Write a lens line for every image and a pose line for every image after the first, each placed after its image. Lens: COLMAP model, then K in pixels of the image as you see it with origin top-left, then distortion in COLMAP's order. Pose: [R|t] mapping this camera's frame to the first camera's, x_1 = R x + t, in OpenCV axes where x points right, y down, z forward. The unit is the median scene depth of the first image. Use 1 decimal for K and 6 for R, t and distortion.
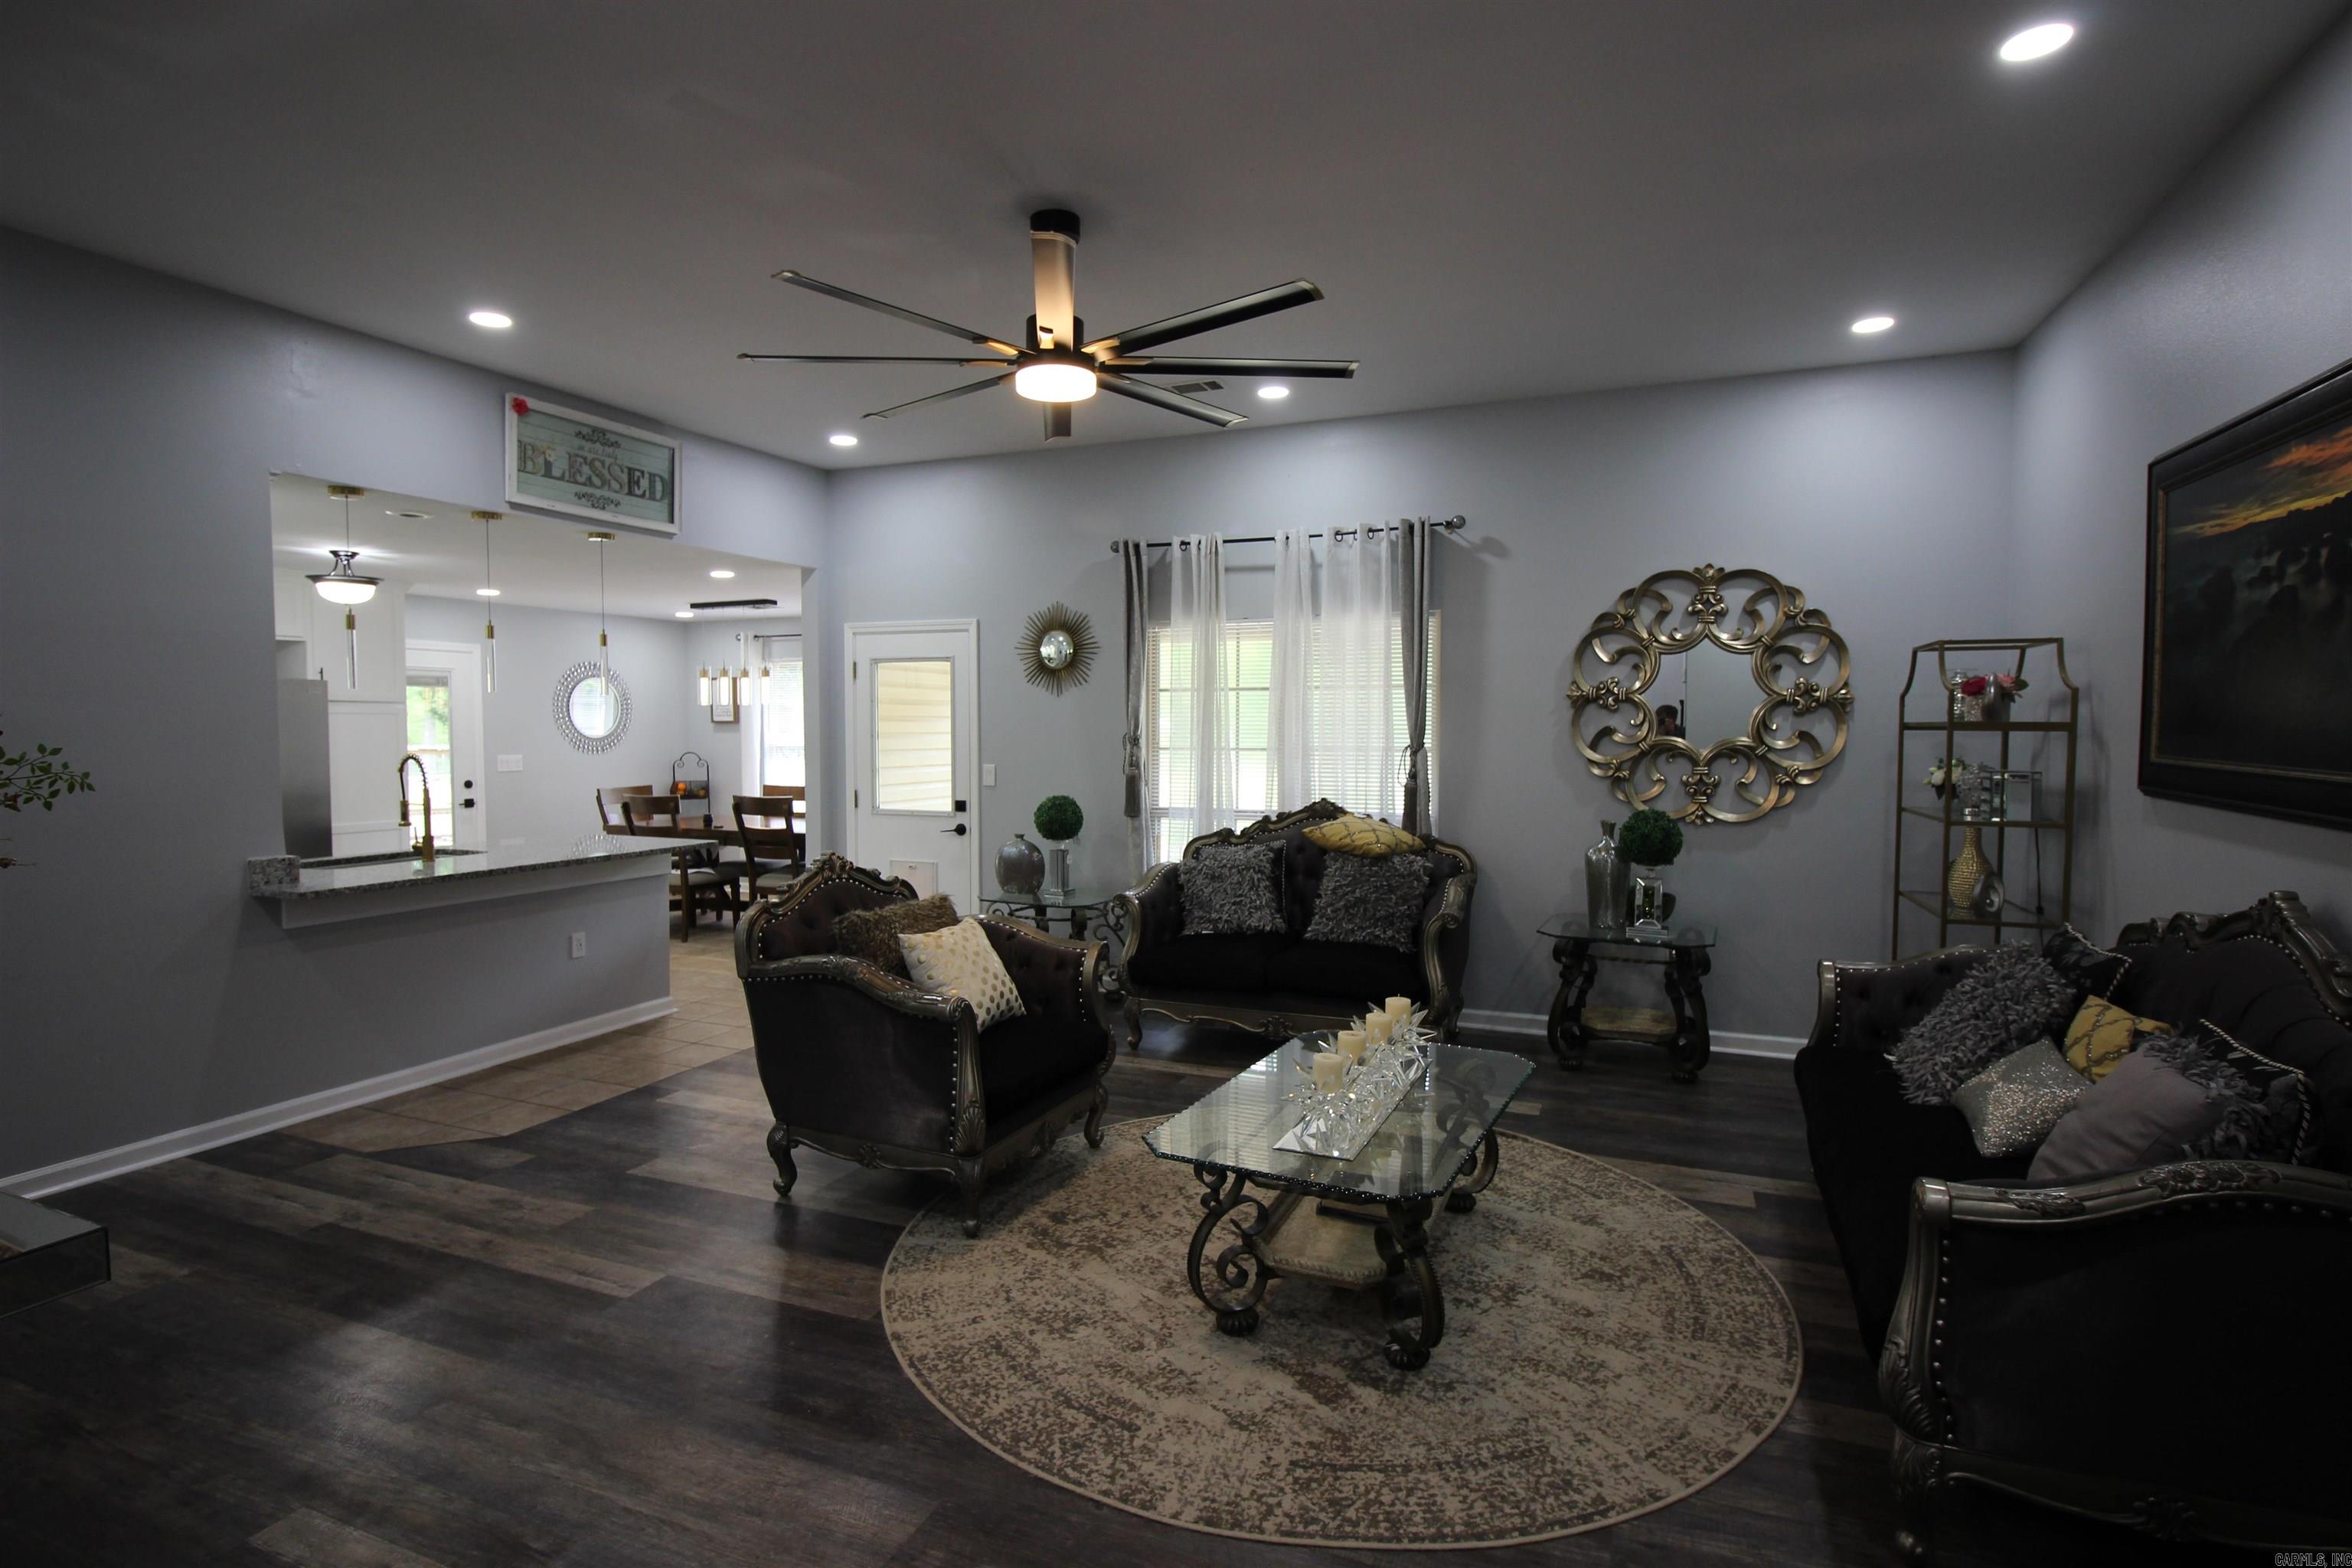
lens RADIAL K [[1166.0, 0, 1169.3], [0, 1166.0, 774.2], [0, 0, 1]] dist [-0.007569, -0.001847]
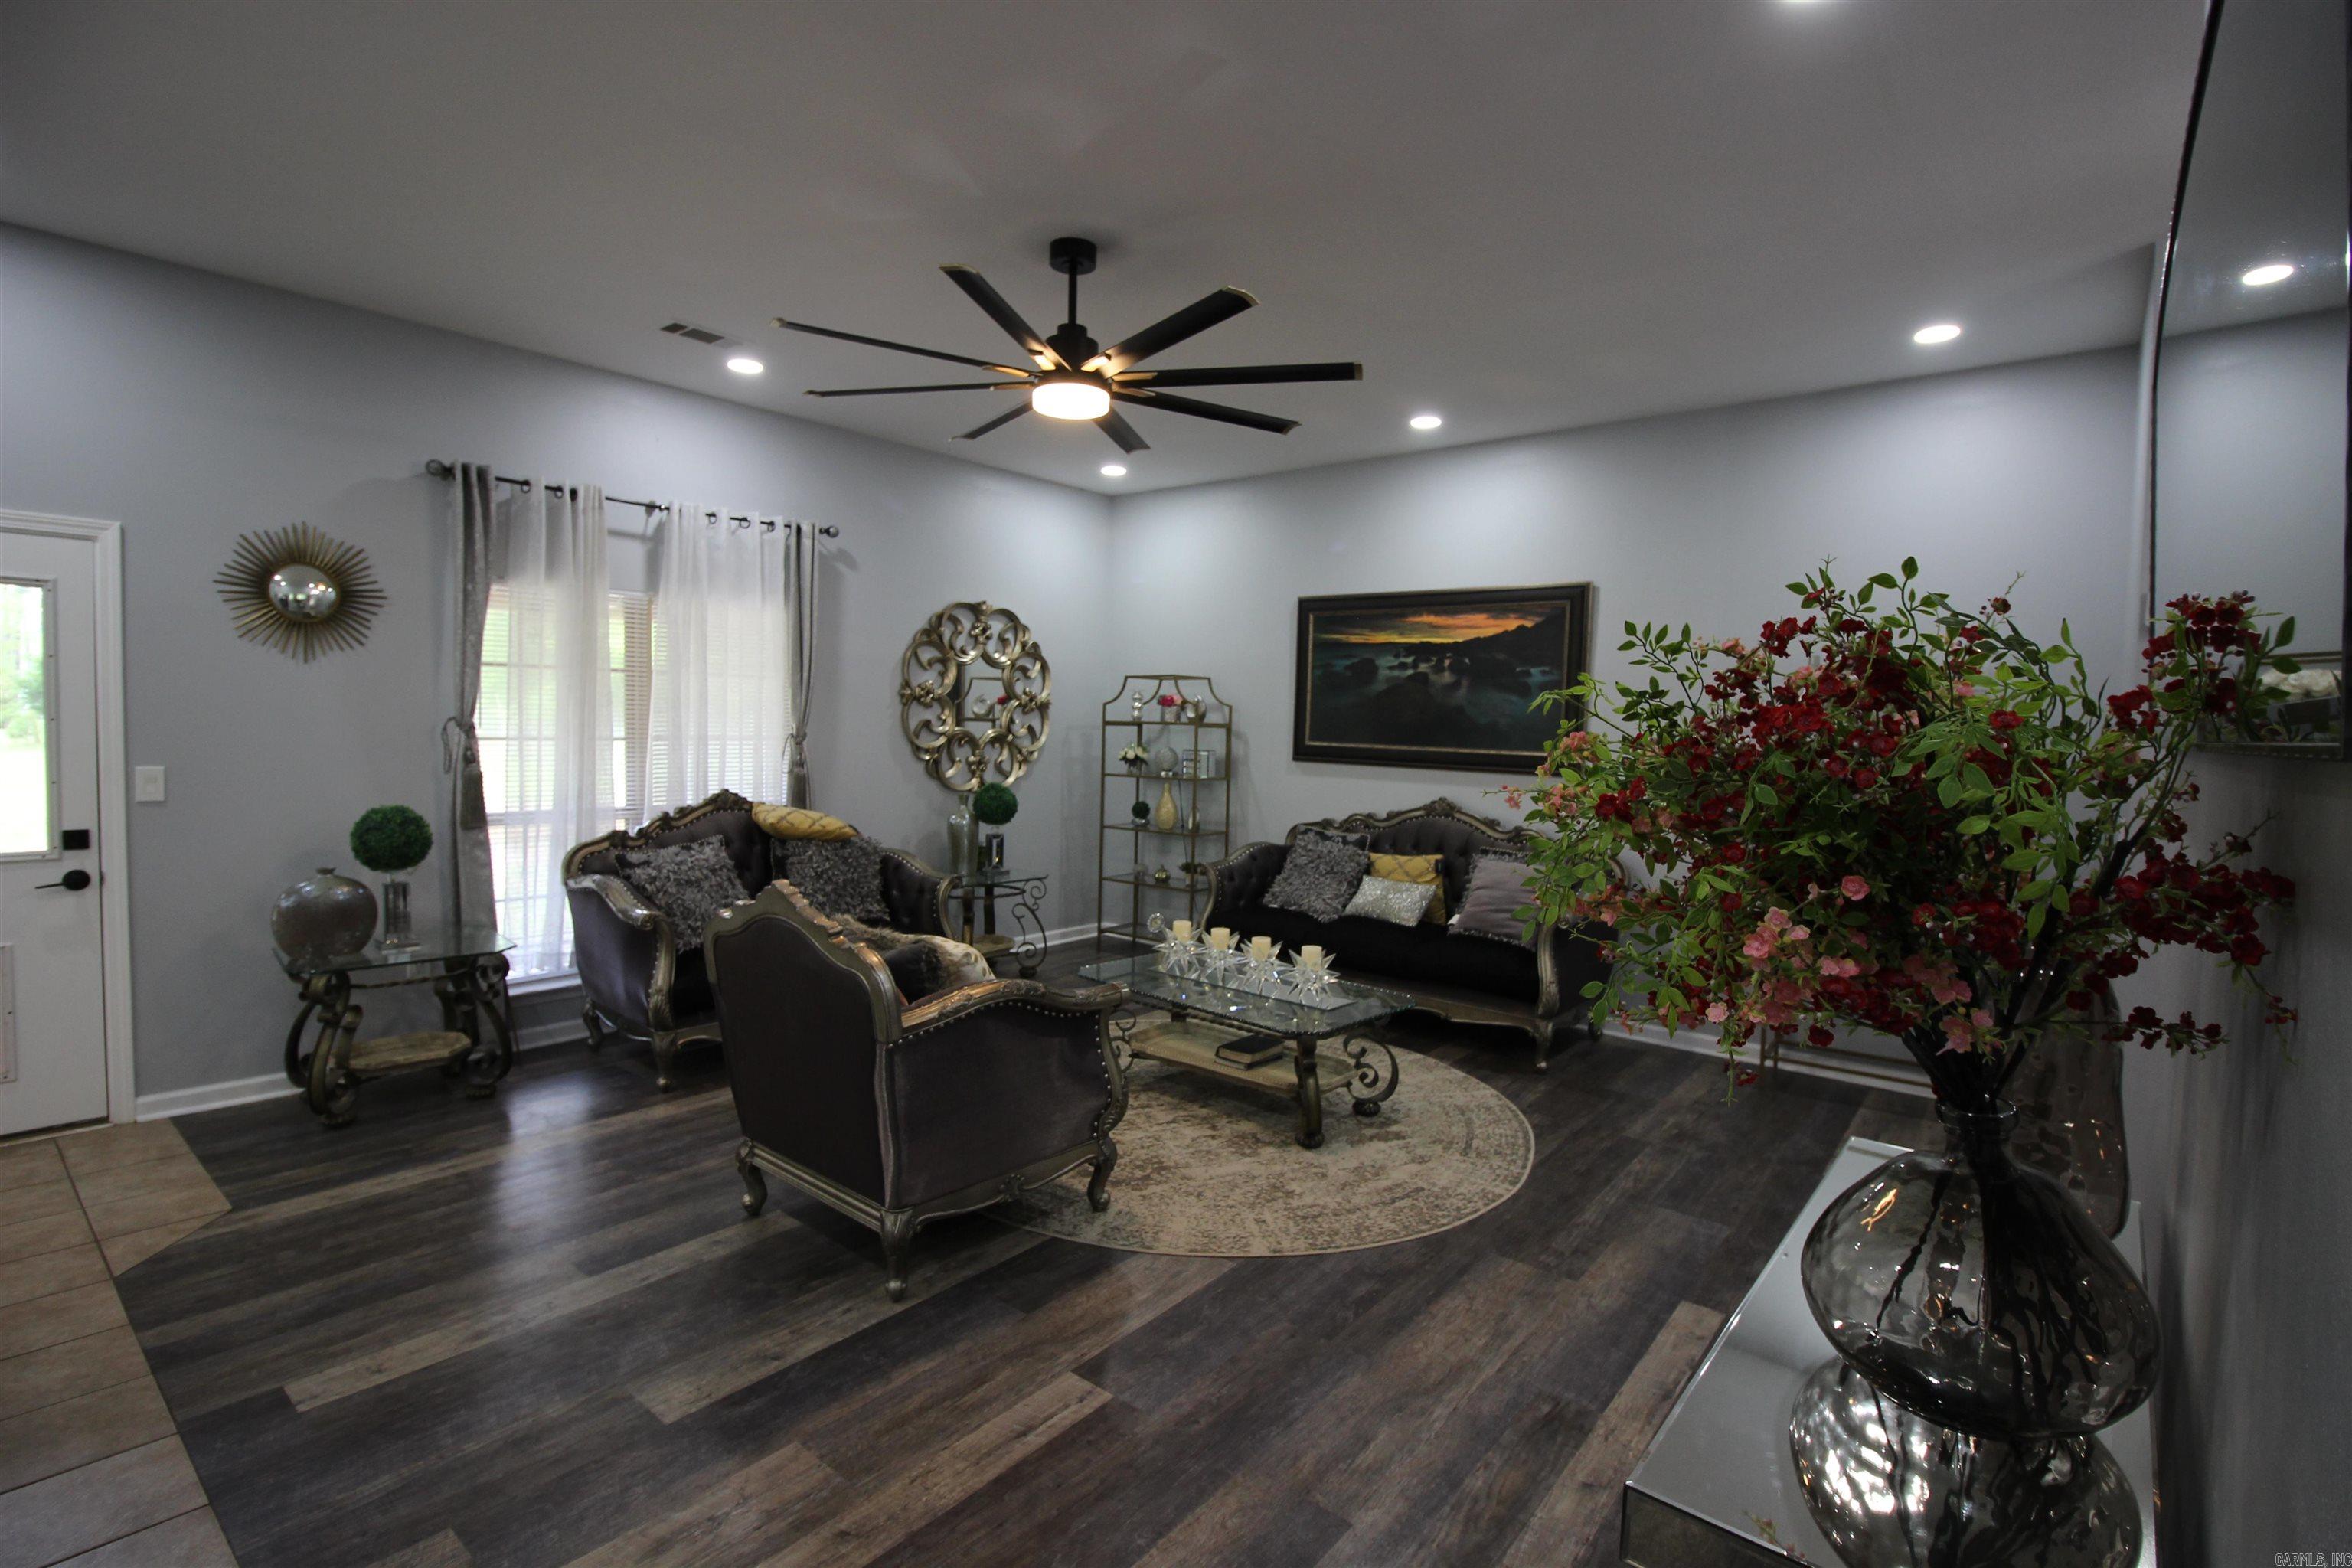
lens RADIAL K [[1089.3, 0, 1176.2], [0, 1089.3, 779.4], [0, 0, 1]] dist [-0.008522, -0.007873]
pose [[0.288734, -0.041756, 0.956498, -0.990847], [0.017706, 0.999111, 0.038271, -0.024963], [-0.957245, 0.005885, 0.289217, 0.599764]]
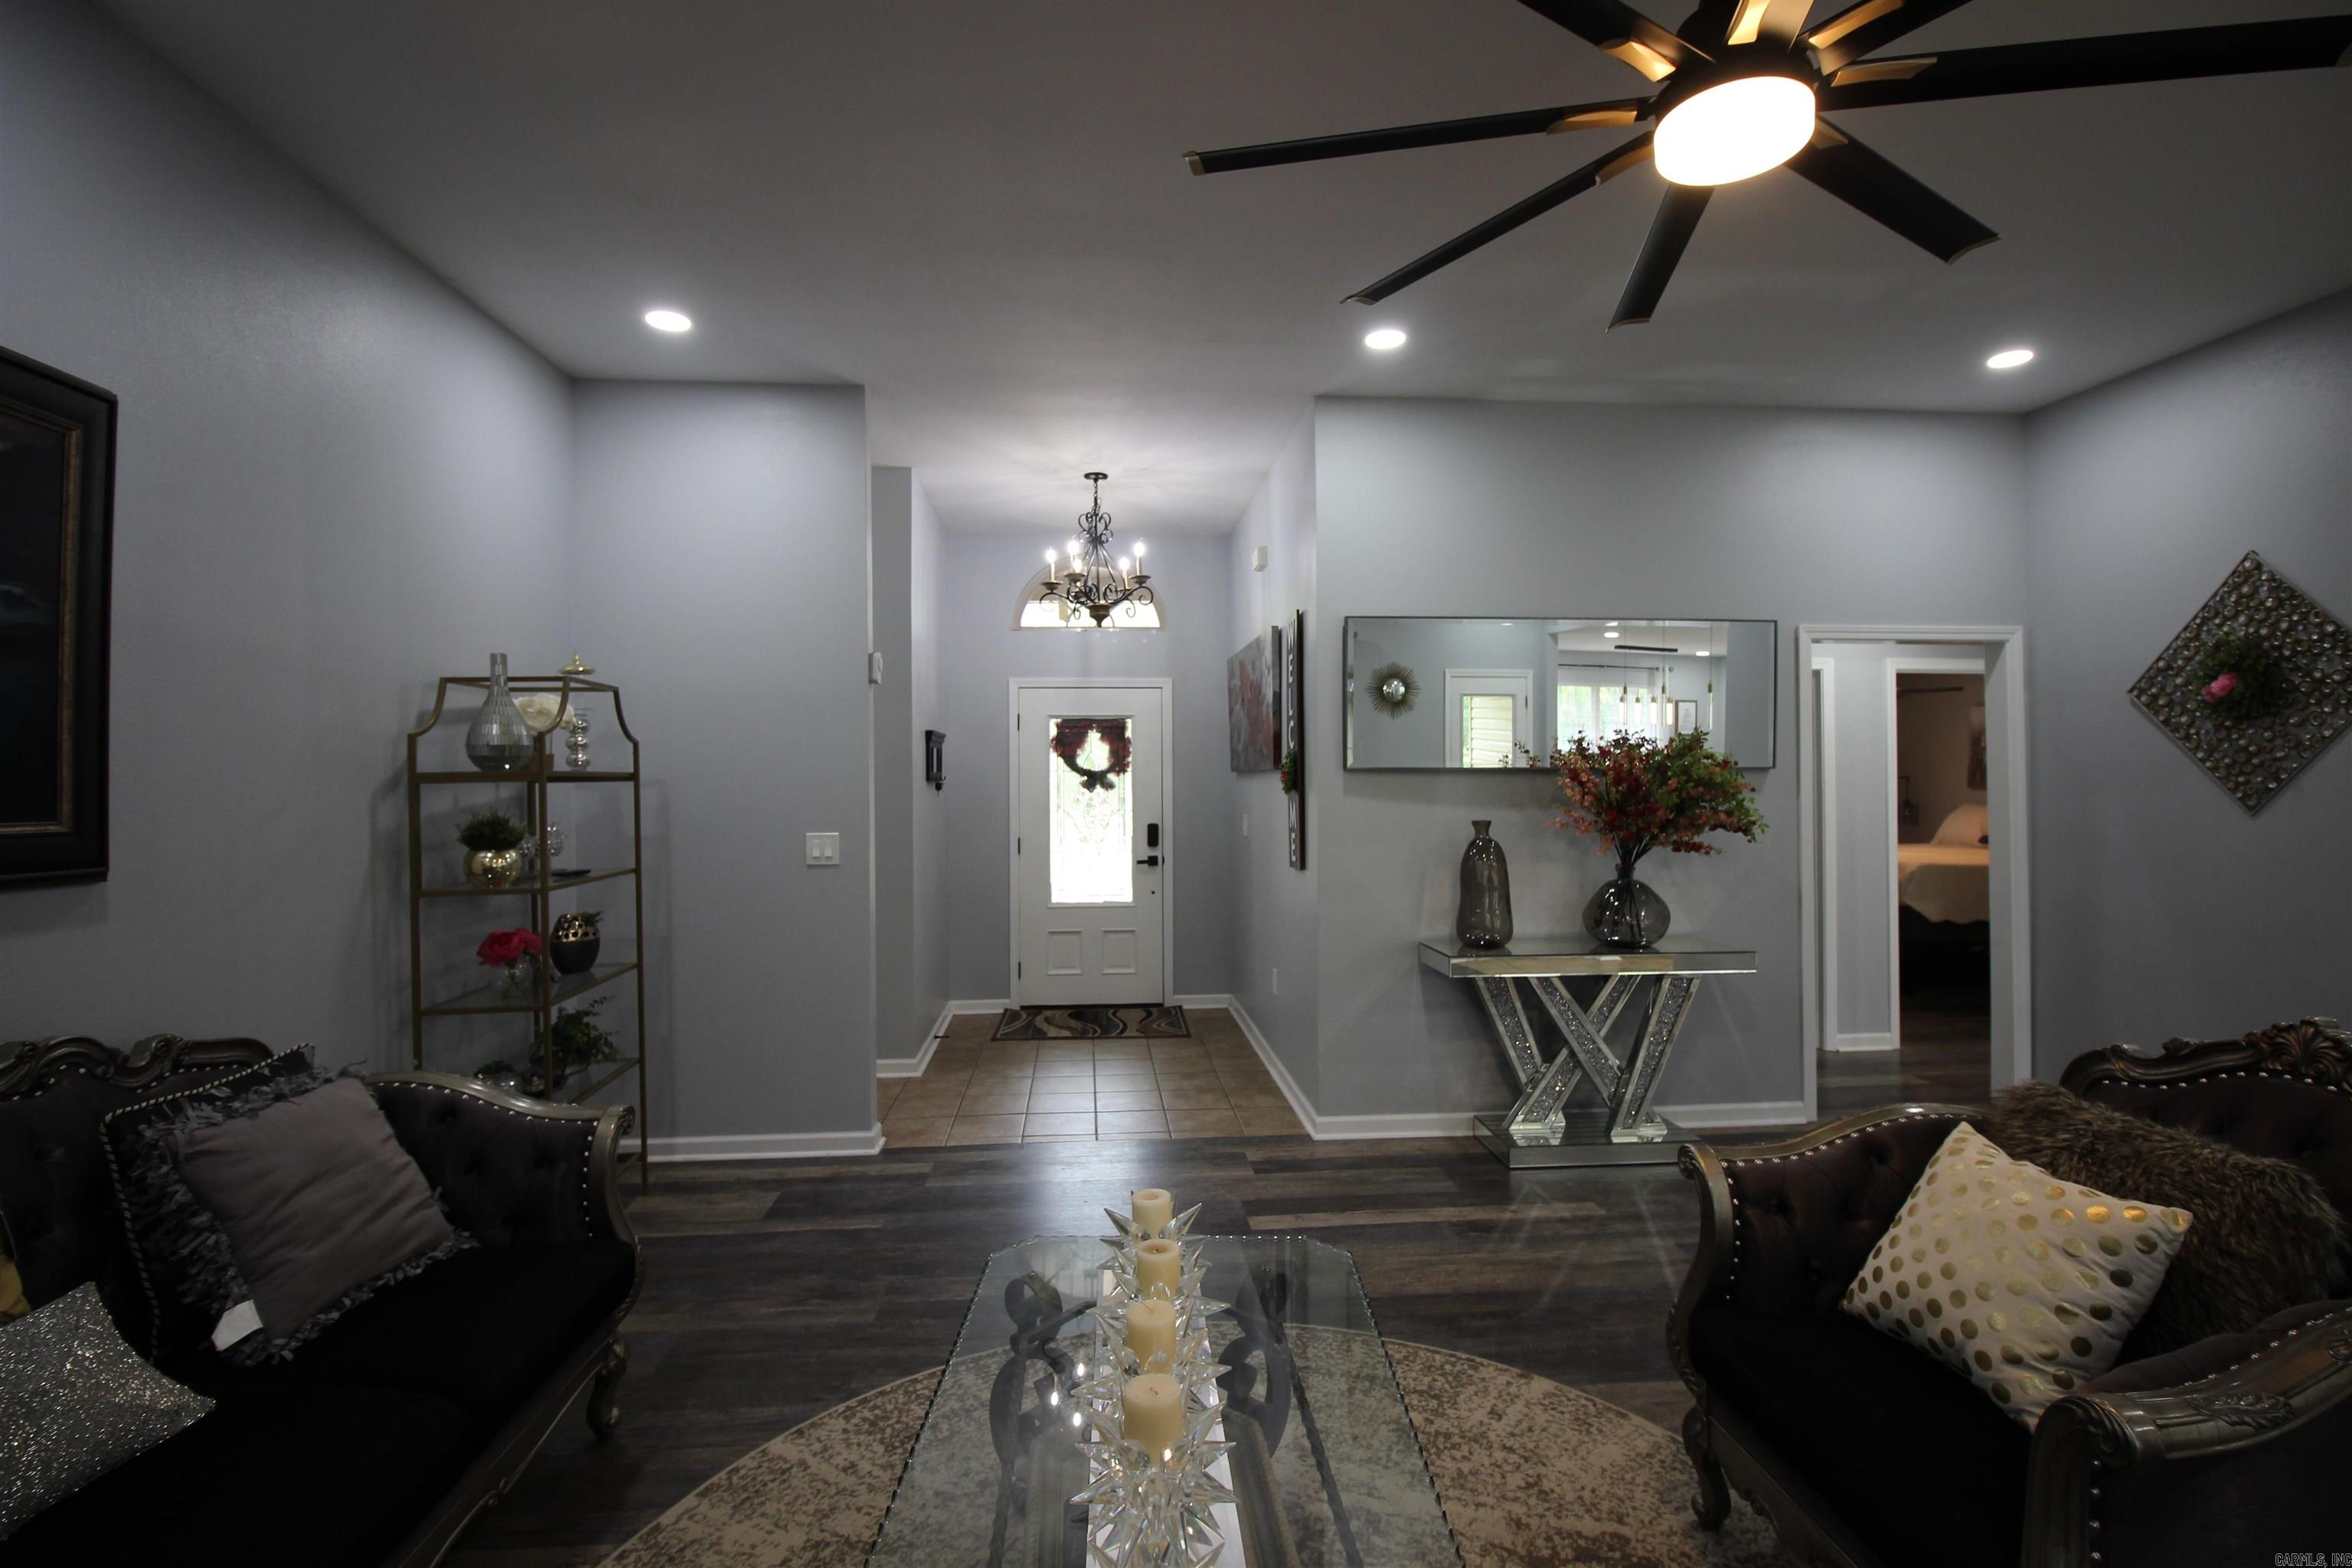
lens RADIAL K [[1089.3, 0, 1174.9], [0, 1089.3, 772.5], [0, 0, 1]] dist [-0.008522, -0.007873]
pose [[-0.886353, 0.001315, -0.463008, 0.357292], [-0.014772, 0.999407, 0.031116, -0.045602], [0.462775, 0.034420, -0.885808, 1.286291]]
